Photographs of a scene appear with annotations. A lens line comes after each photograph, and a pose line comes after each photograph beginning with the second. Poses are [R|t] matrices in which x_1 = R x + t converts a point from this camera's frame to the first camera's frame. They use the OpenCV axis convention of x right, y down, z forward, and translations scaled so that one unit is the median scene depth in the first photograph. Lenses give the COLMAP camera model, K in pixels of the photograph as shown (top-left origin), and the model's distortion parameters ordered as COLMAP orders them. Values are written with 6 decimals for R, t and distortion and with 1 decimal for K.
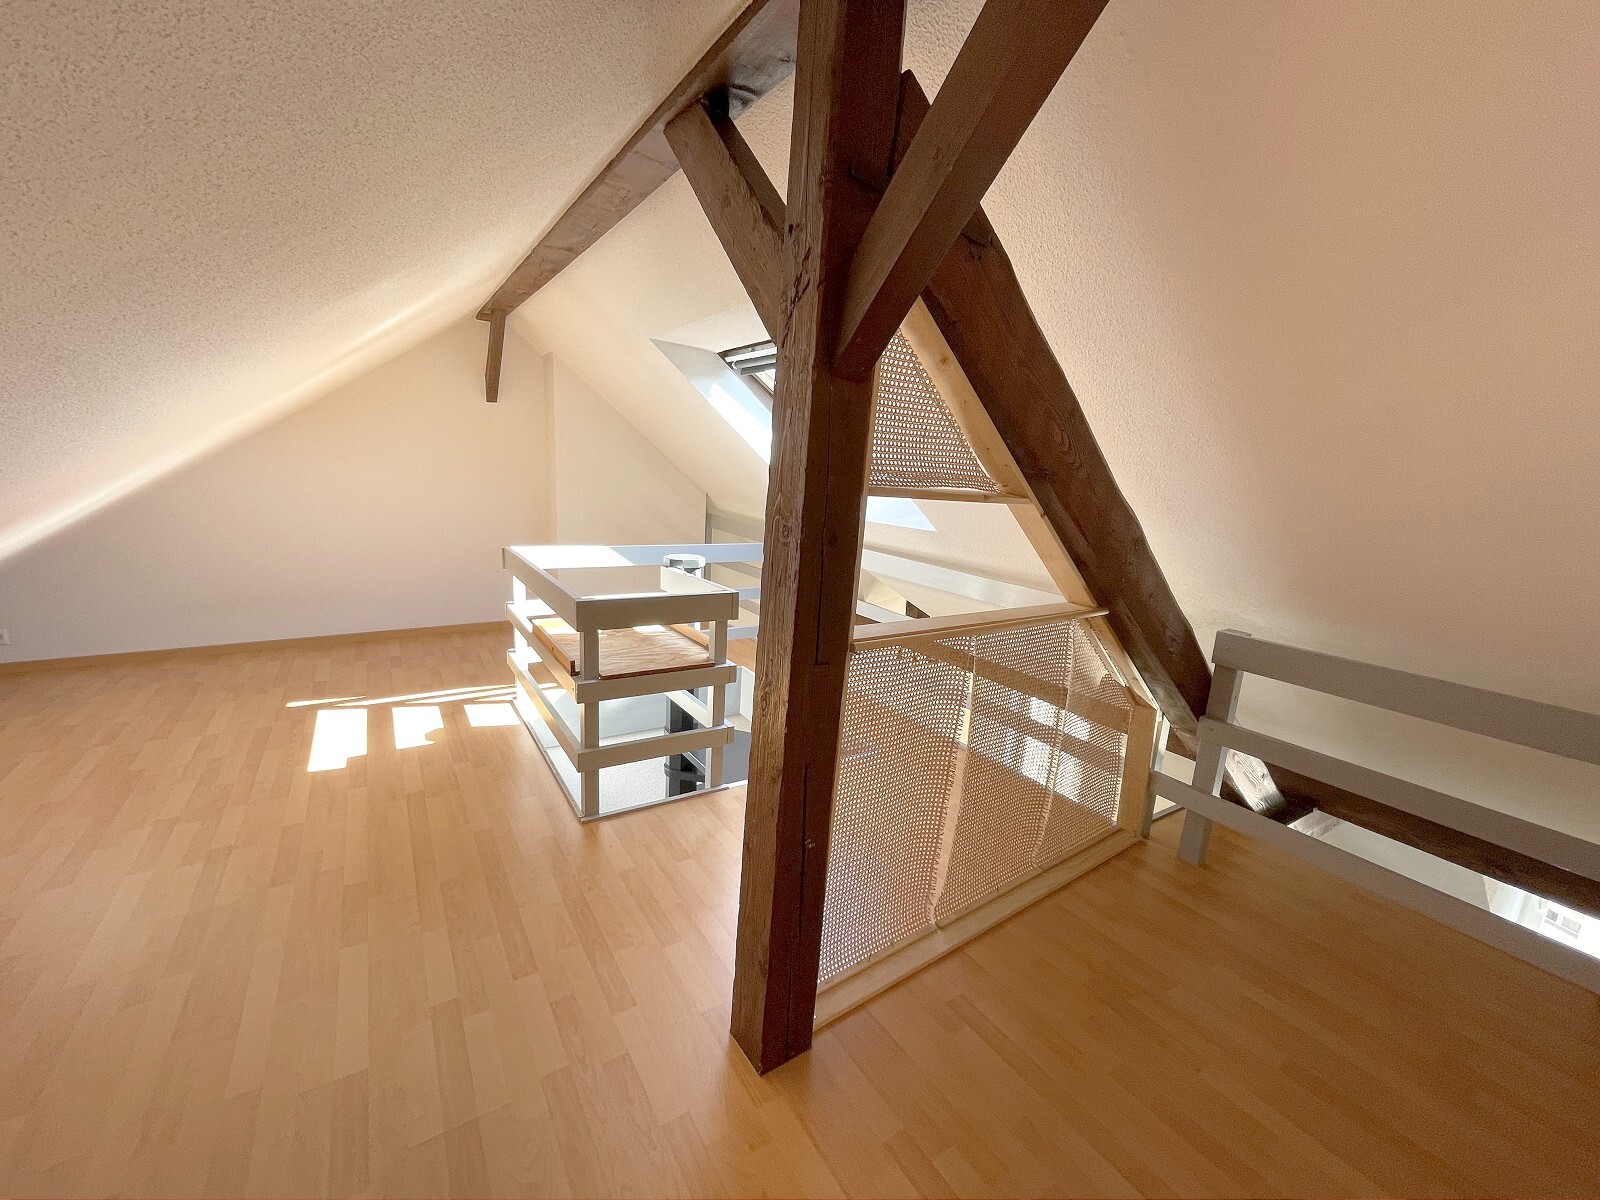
lens RADIAL K [[651.5, 0, 803.3], [0, 651.5, 598.2], [0, 0, 1]] dist [-0.000767, 0.000090]
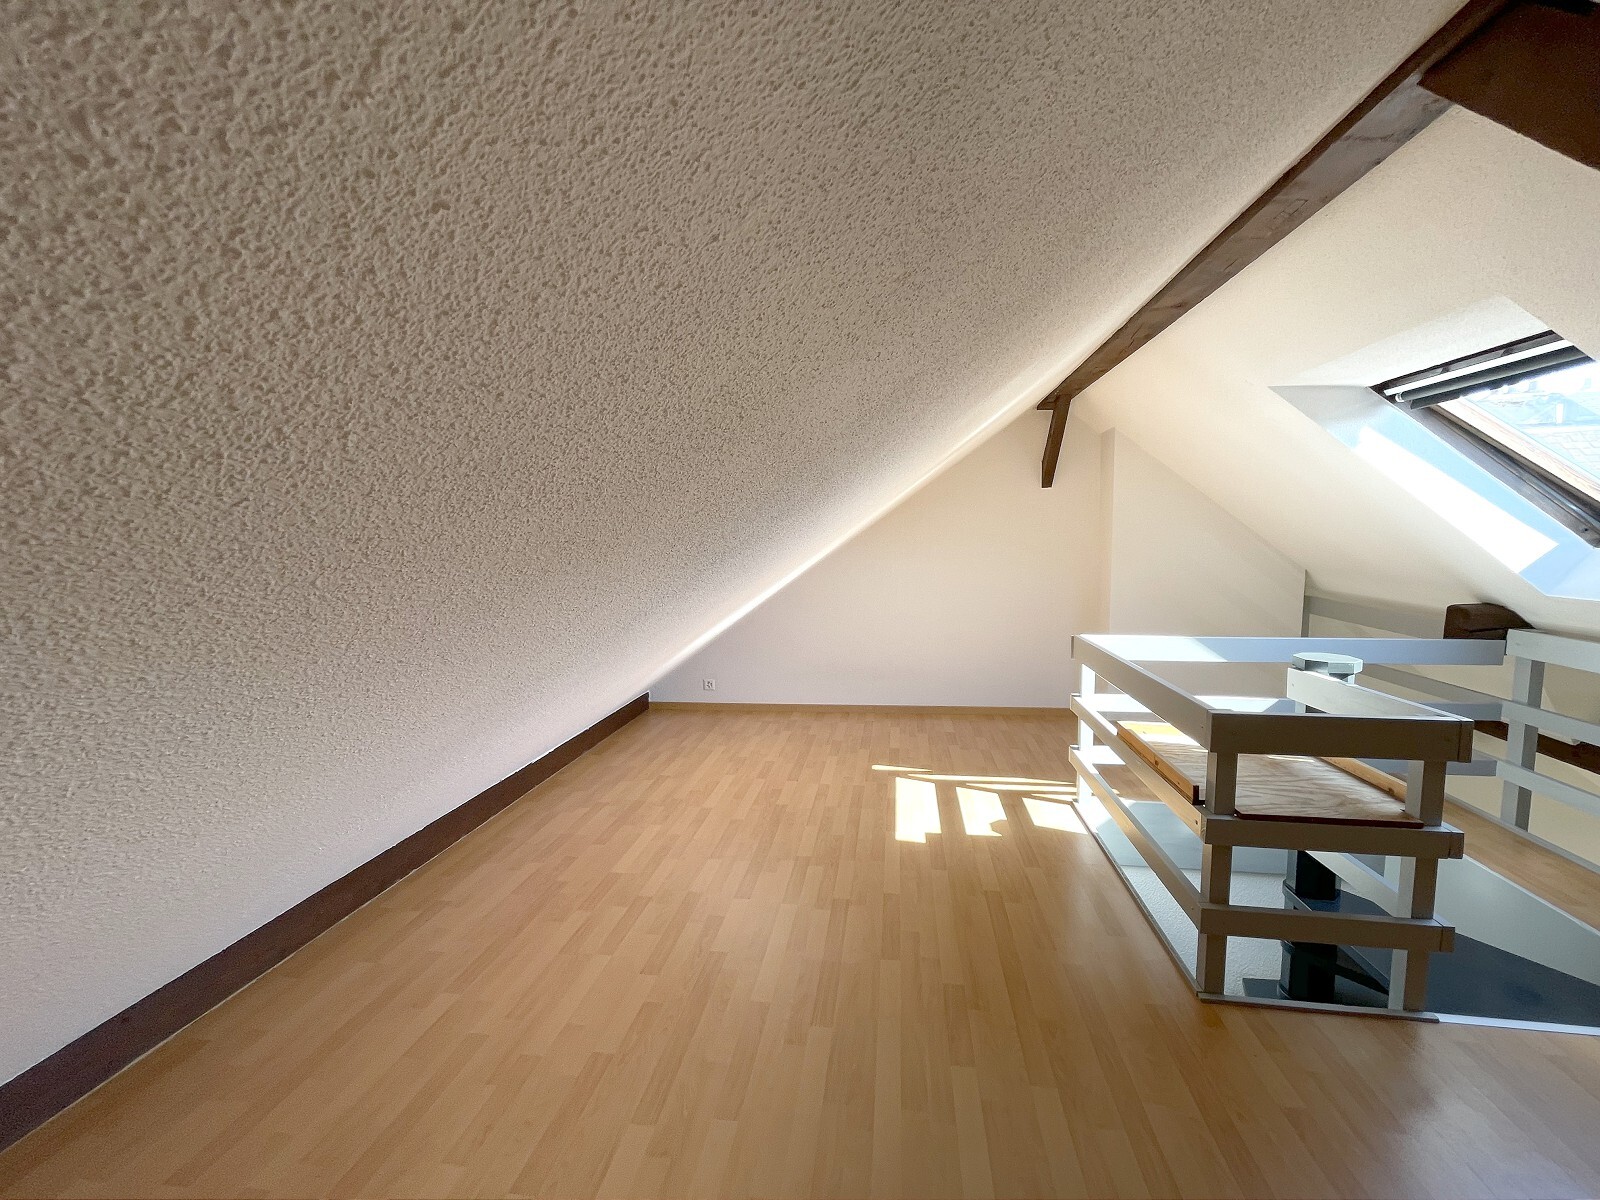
lens RADIAL K [[651.5, 0, 803.3], [0, 651.5, 598.2], [0, 0, 1]] dist [-0.000767, 0.000090]
pose [[0.747811, -0.002491, -0.663907, -0.135623], [-0.077936, 0.992750, -0.091510, -0.015898], [0.659321, 0.120174, 0.742195, 0.044322]]
